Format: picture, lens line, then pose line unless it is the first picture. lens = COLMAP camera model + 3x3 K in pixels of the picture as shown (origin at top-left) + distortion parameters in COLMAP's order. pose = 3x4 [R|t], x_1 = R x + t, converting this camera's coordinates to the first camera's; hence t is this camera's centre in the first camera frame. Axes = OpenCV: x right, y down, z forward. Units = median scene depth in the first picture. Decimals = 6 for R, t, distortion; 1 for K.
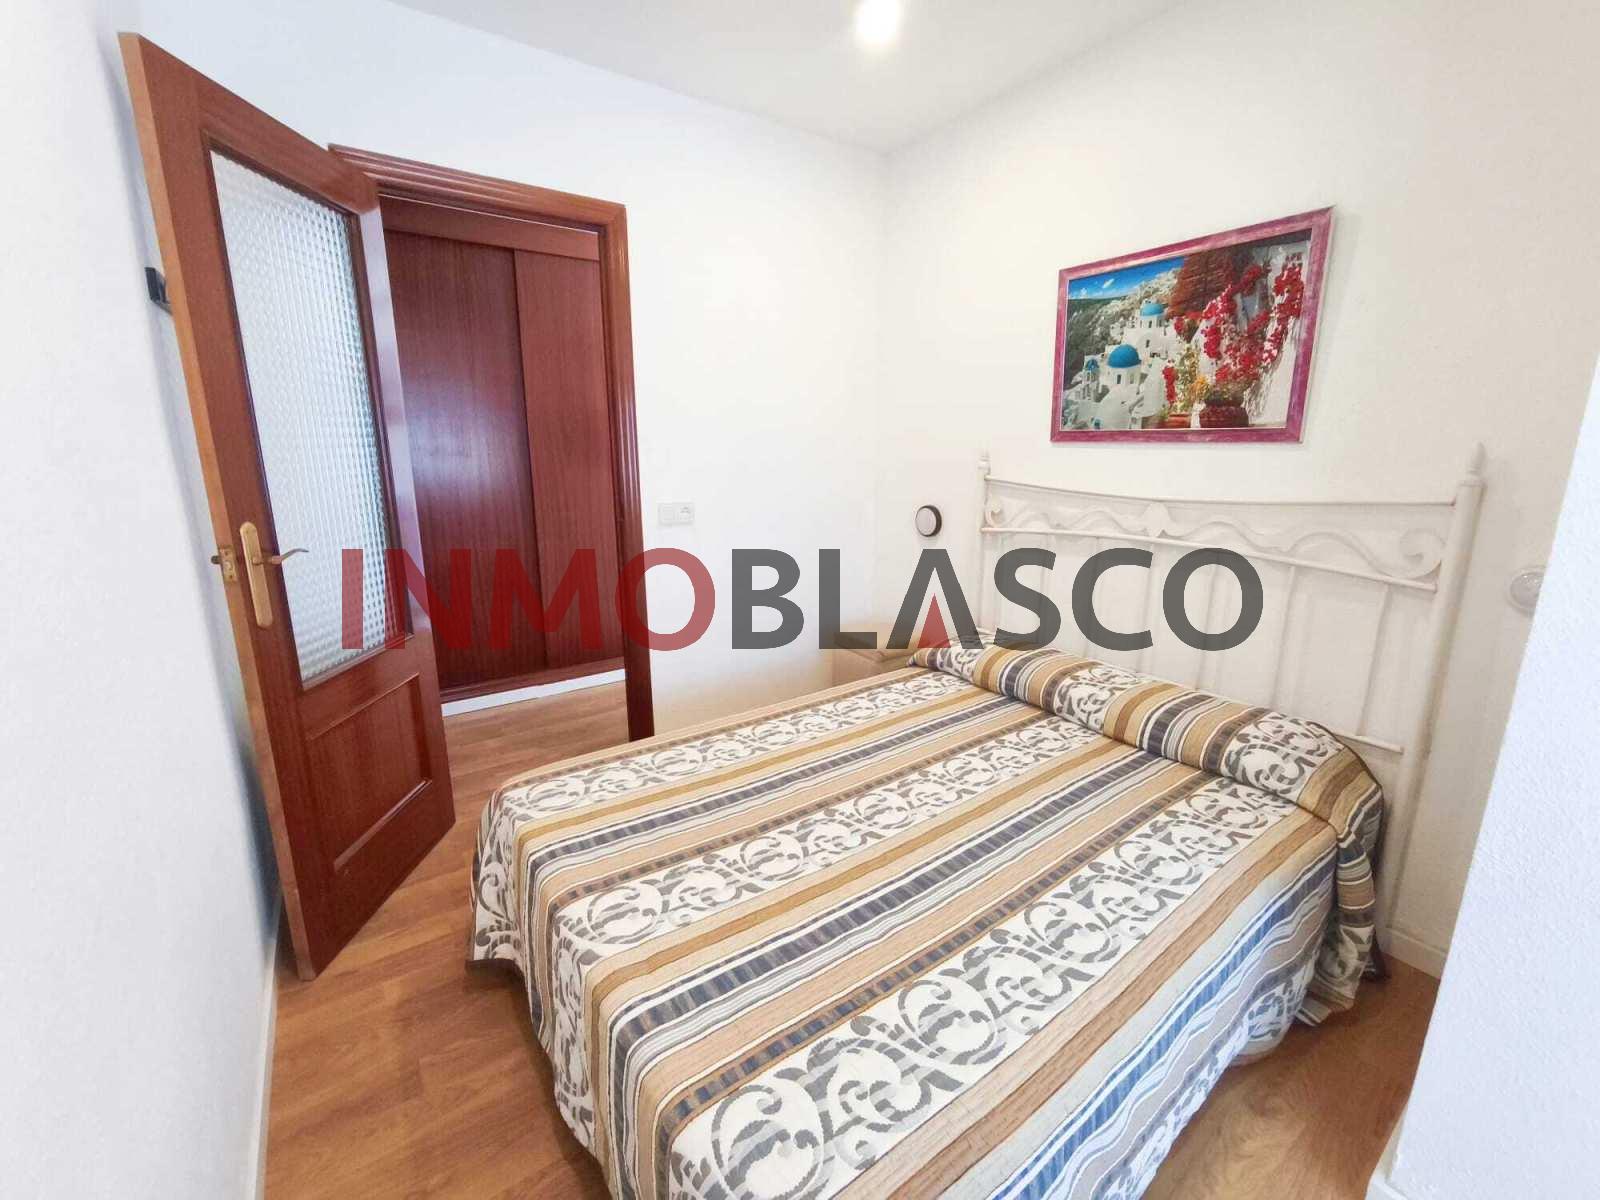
lens RADIAL K [[671.0, 0, 797.2], [0, 671.0, 588.5], [0, 0, 1]] dist [-0.003981, 0.000117]
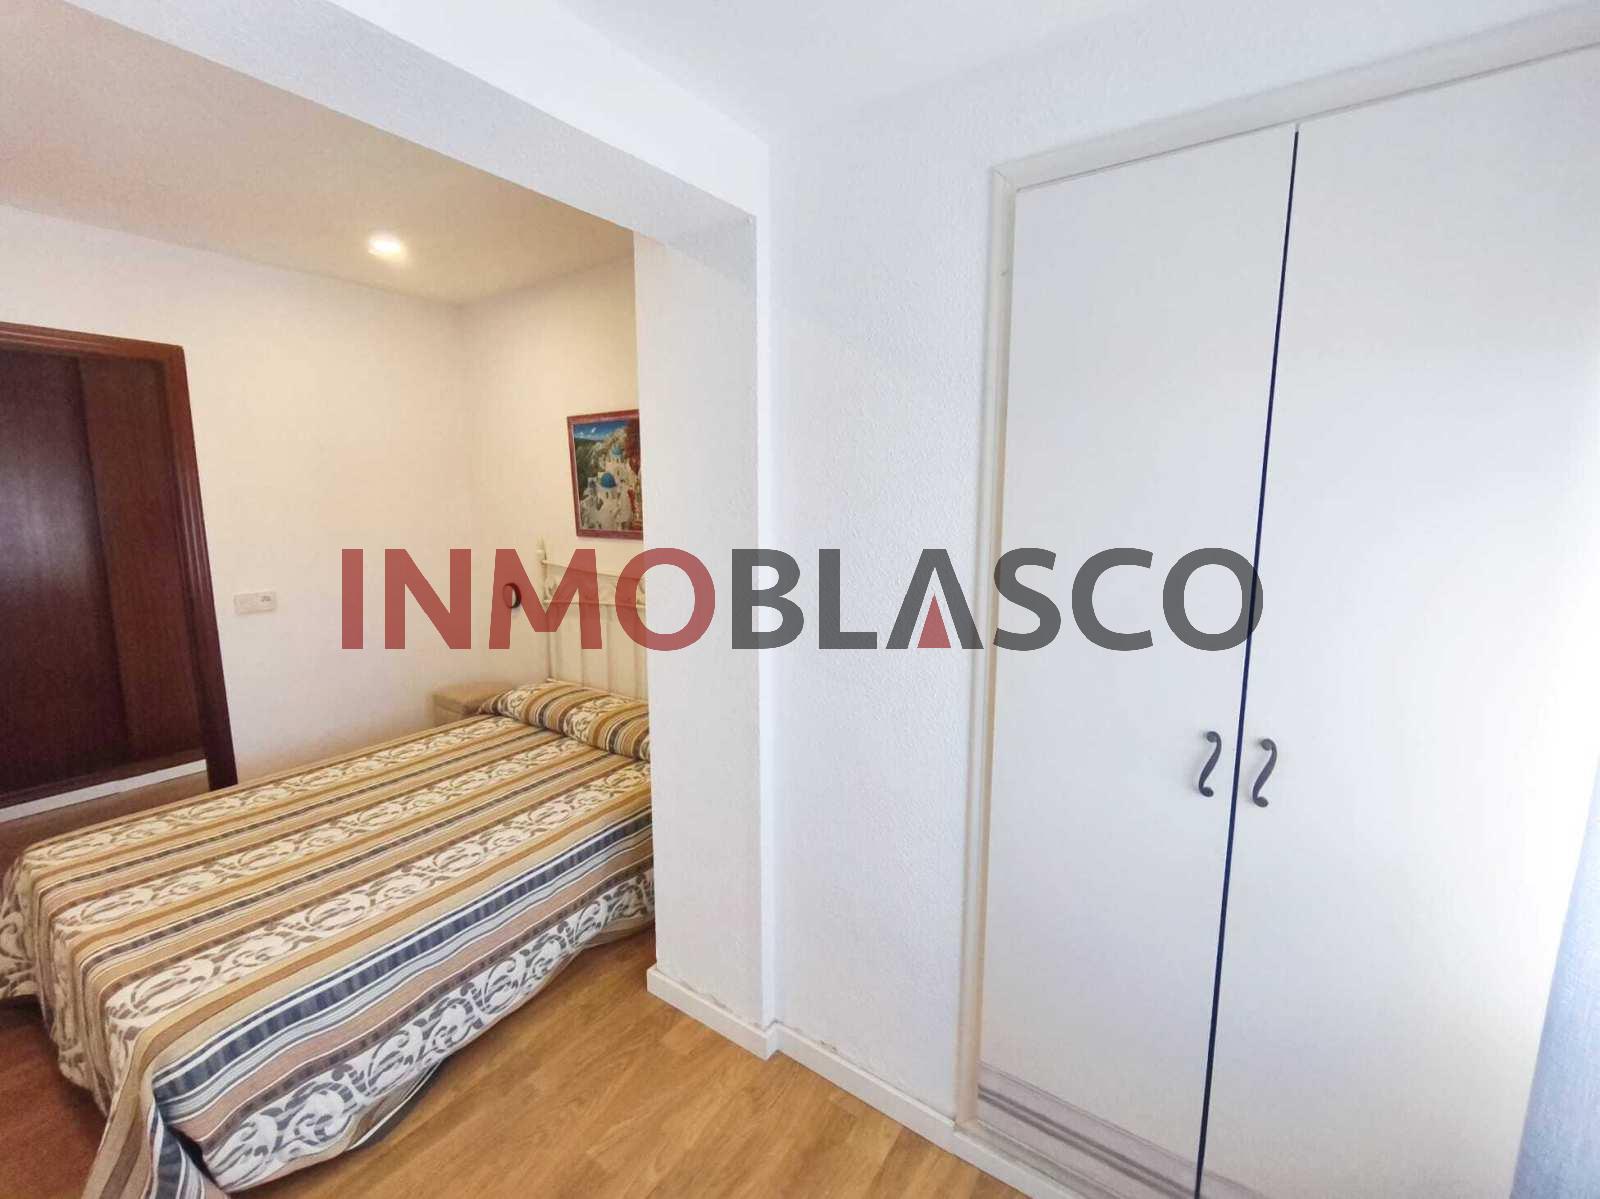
lens RADIAL K [[681.3, 0, 795.2], [0, 681.3, 588.4], [0, 0, 1]] dist [-0.000067, -0.002985]
pose [[0.936368, -0.048379, 0.347671, 0.359287], [0.077044, 0.994631, -0.069095, 0.018773], [-0.342462, 0.091485, 0.935067, -0.510361]]
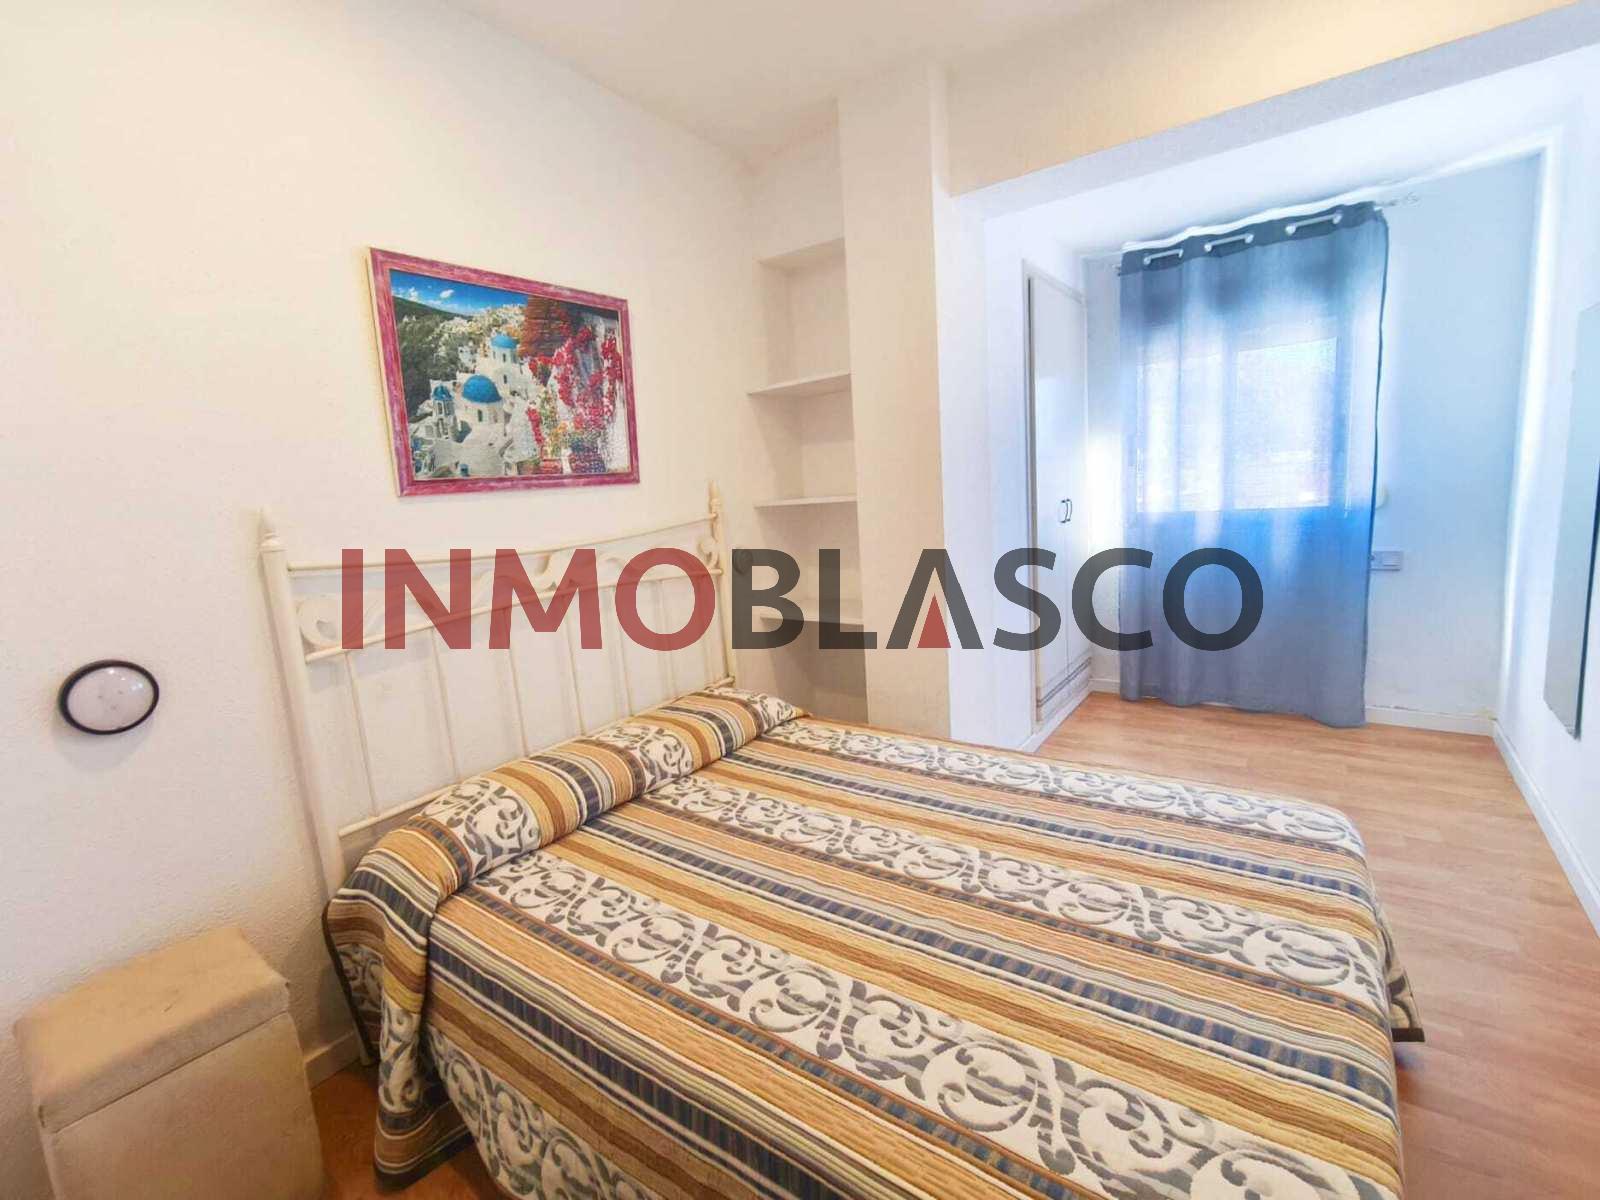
lens RADIAL K [[716.9, 0, 786.4], [0, 716.9, 591.9], [0, 0, 1]] dist [-0.003356, -0.000667]
pose [[-0.322803, -0.120459, 0.938769, -0.515396], [0.269232, 0.939205, 0.213092, -0.206876], [-0.907366, 0.321533, -0.270747, 1.020022]]
